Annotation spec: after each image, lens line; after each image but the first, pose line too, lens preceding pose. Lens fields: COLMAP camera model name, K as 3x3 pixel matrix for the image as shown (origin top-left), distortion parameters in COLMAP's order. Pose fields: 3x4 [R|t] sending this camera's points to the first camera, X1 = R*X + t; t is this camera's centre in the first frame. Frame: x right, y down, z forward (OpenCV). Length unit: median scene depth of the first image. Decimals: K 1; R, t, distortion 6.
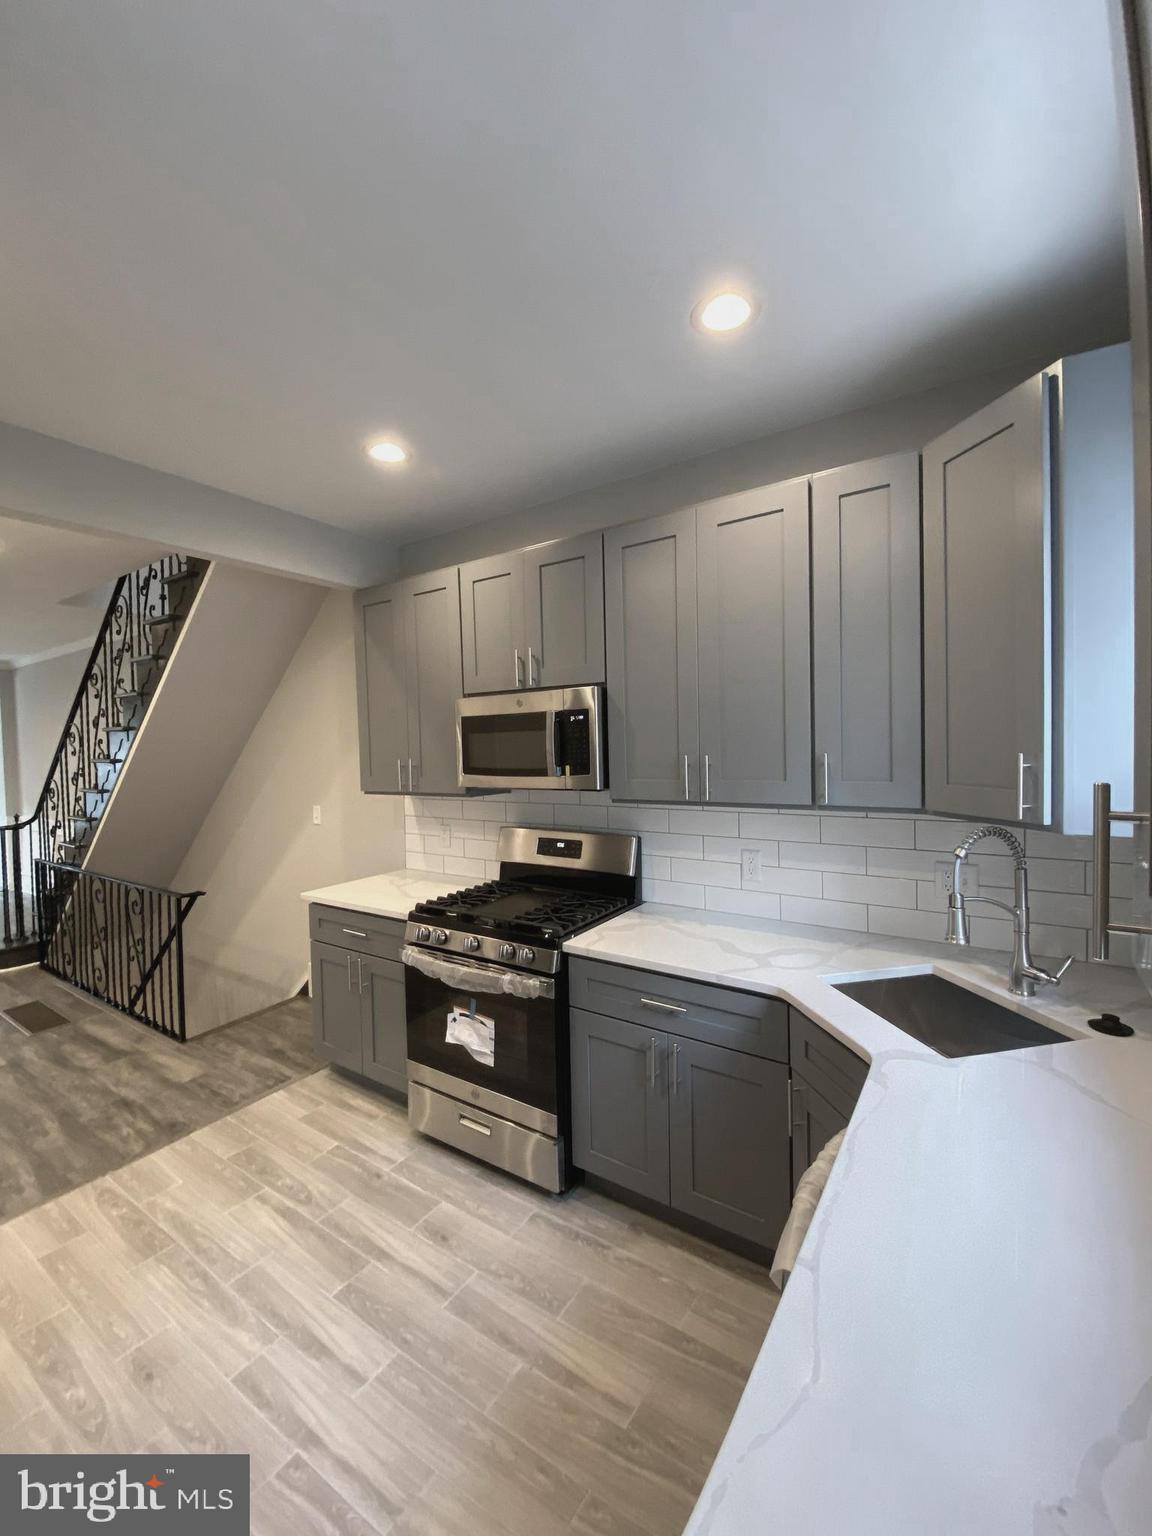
lens RADIAL K [[621.0, 0, 573.6], [0, 621.0, 755.3], [0, 0, 1]] dist [-0.002476, -0.005473]
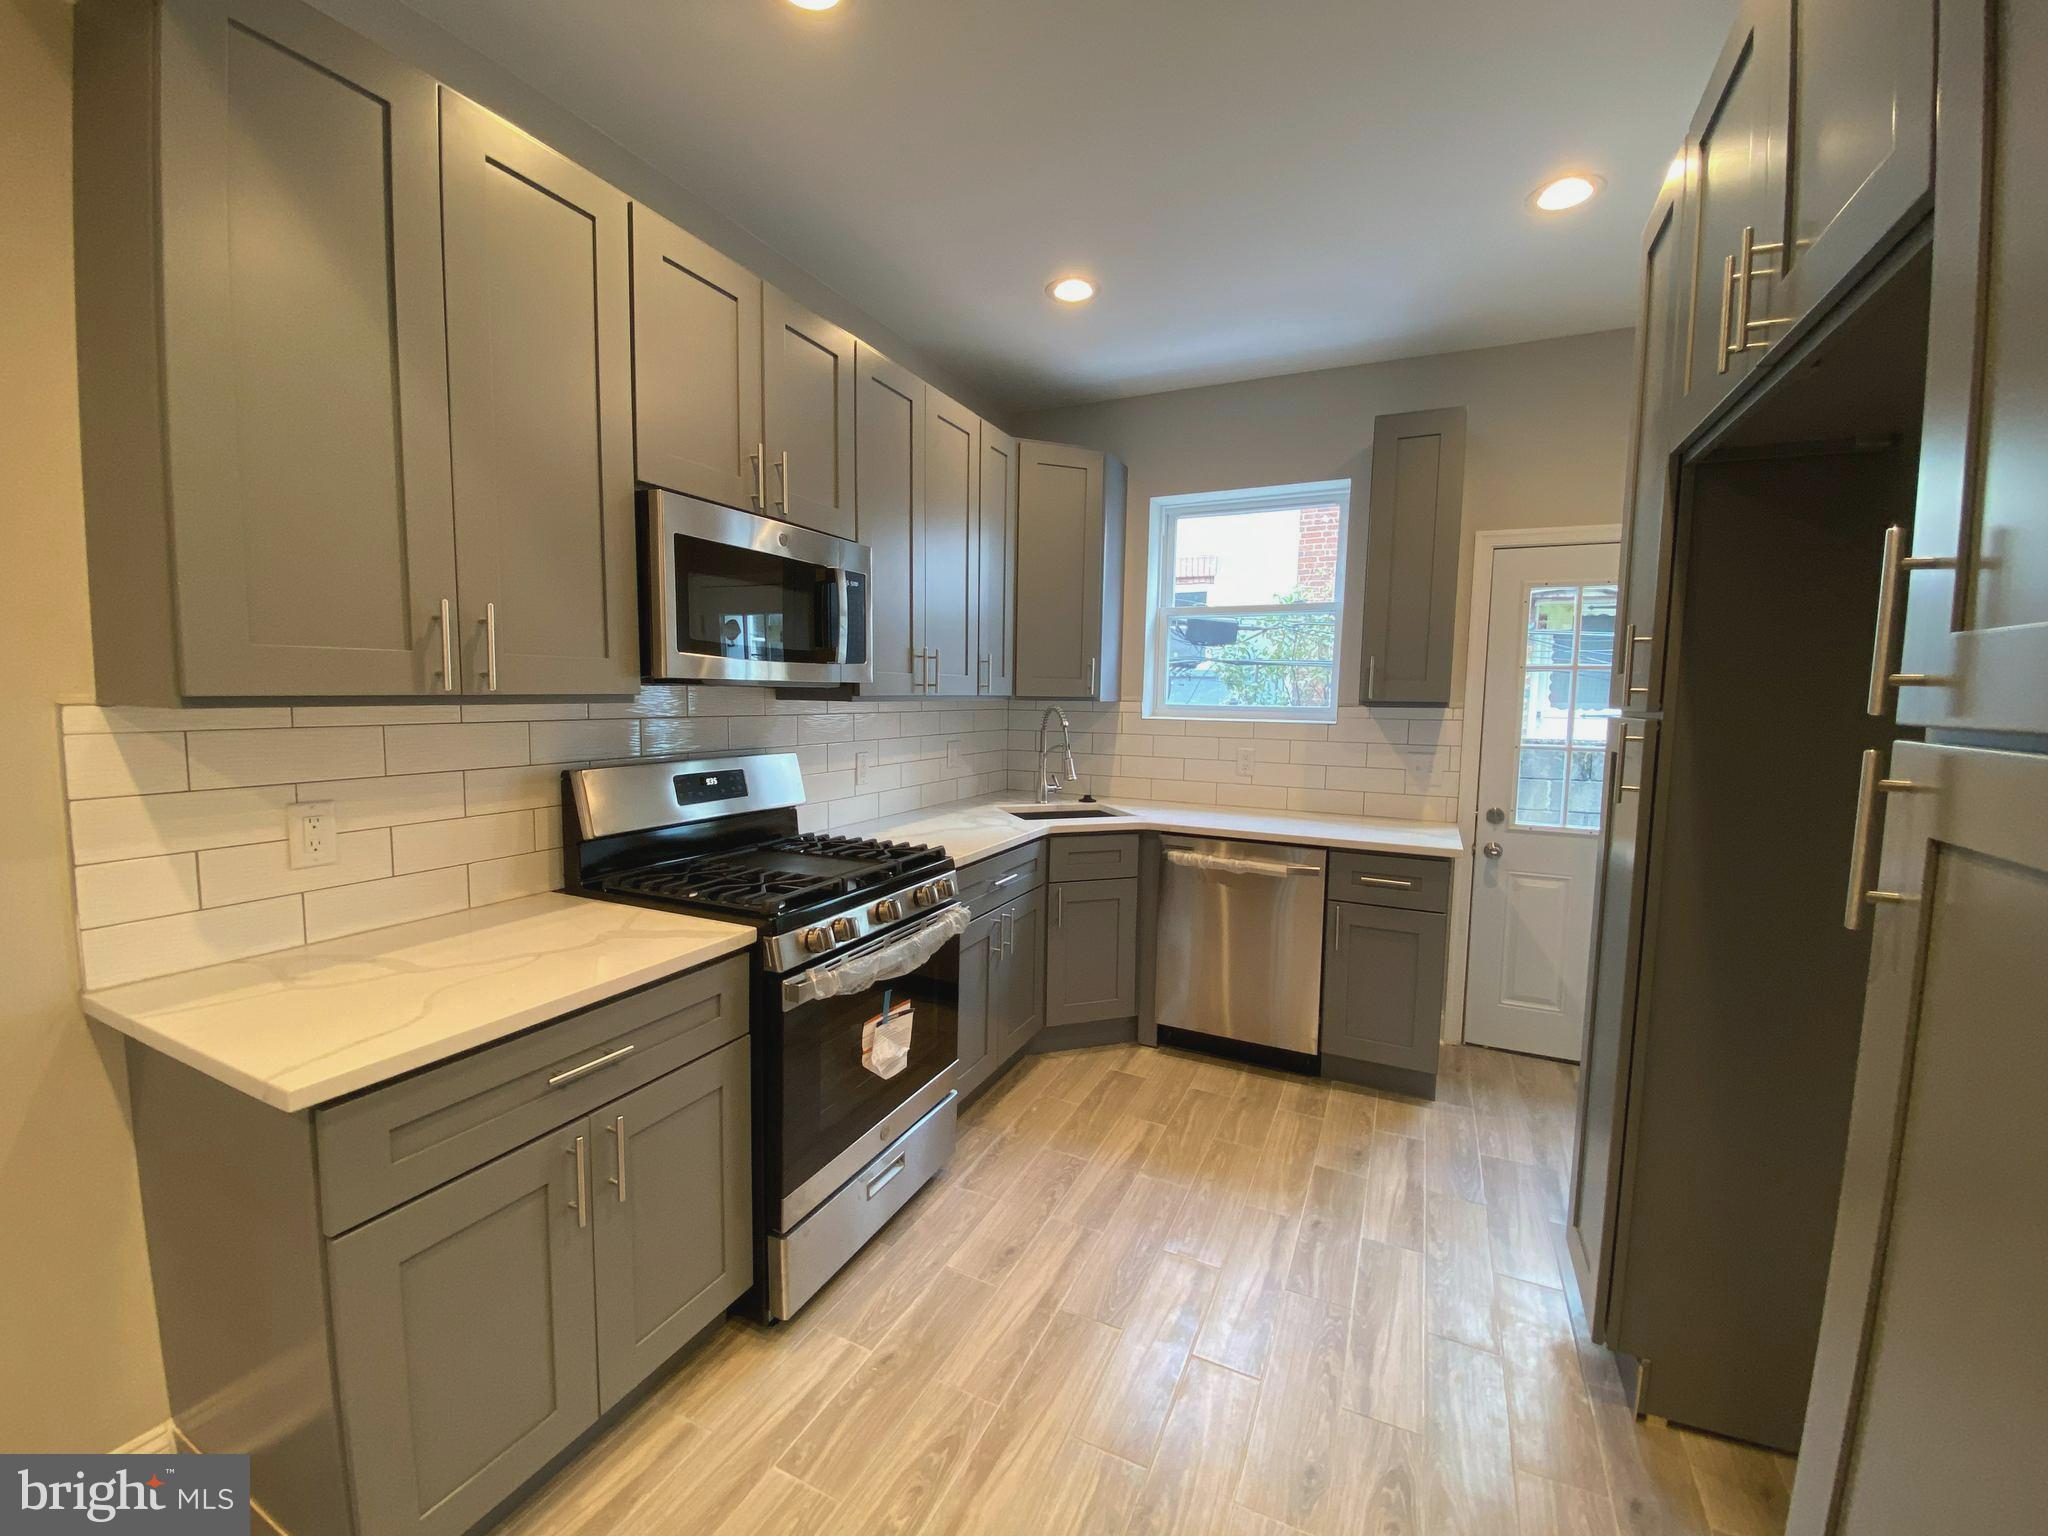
lens RADIAL K [[828.0, 0, 997.8], [0, 828.0, 768.2], [0, 0, 1]] dist [-0.002476, -0.005473]
pose [[-0.116041, -0.071793, 0.990646, -0.557970], [0.008698, 0.997273, 0.073292, 0.048264], [-0.993206, 0.017122, -0.115100, 0.527480]]
